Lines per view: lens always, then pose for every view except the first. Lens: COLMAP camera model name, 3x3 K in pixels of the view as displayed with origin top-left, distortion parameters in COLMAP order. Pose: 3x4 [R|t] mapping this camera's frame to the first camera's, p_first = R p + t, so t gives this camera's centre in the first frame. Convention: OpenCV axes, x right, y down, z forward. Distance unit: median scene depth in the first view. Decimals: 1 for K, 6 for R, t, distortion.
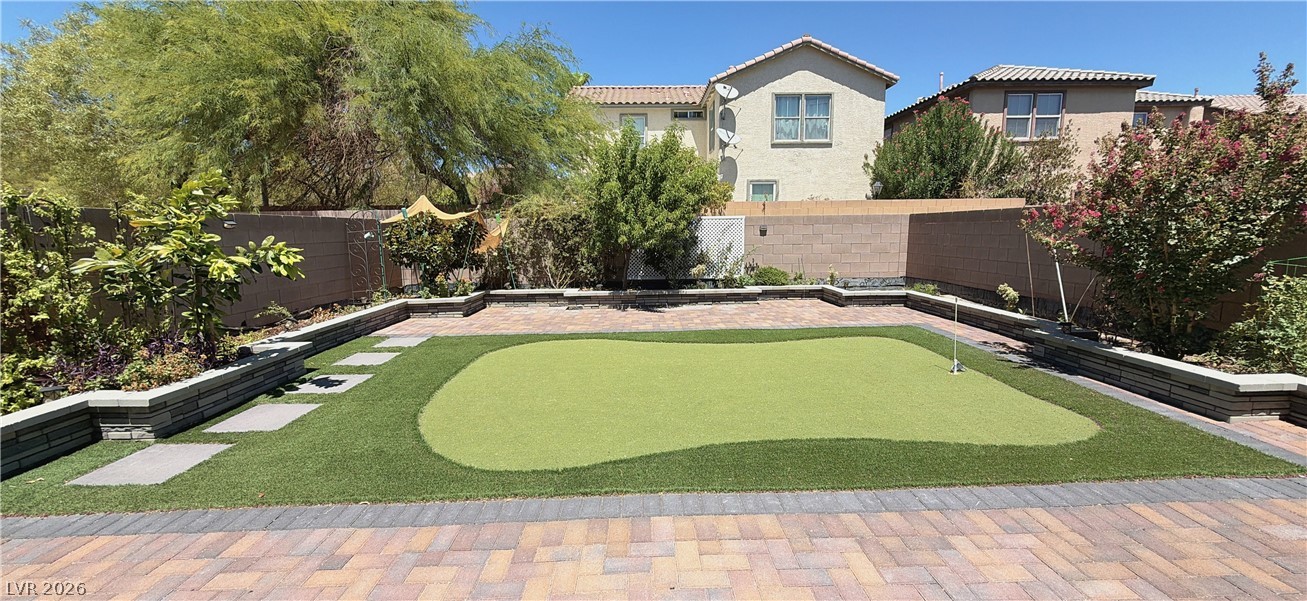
lens RADIAL K [[497.7, 0, 652.7], [0, 497.7, 299.8], [0, 0, 1]] dist [0.001393, -0.000861]
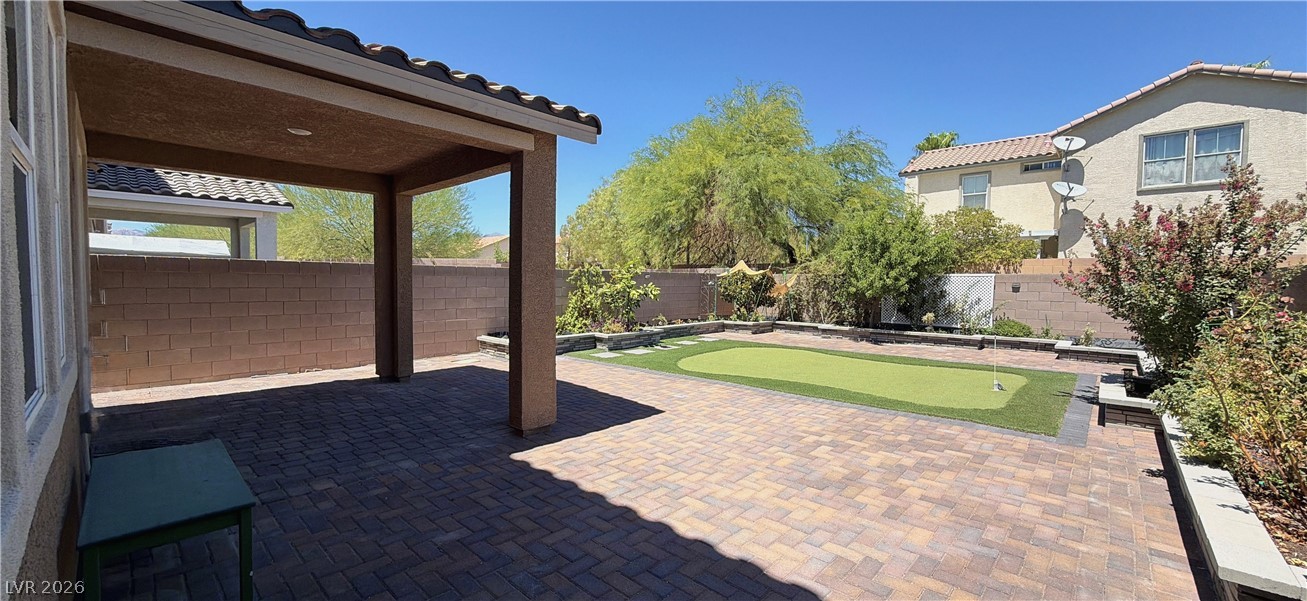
lens RADIAL K [[497.7, 0, 652.5], [0, 497.7, 301.0], [0, 0, 1]] dist [0.001393, -0.000861]
pose [[0.716951, 0.047567, -0.695499, 0.470486], [-0.115948, 0.991910, -0.051685, 0.044600], [0.687413, 0.117697, 0.716666, -0.370143]]
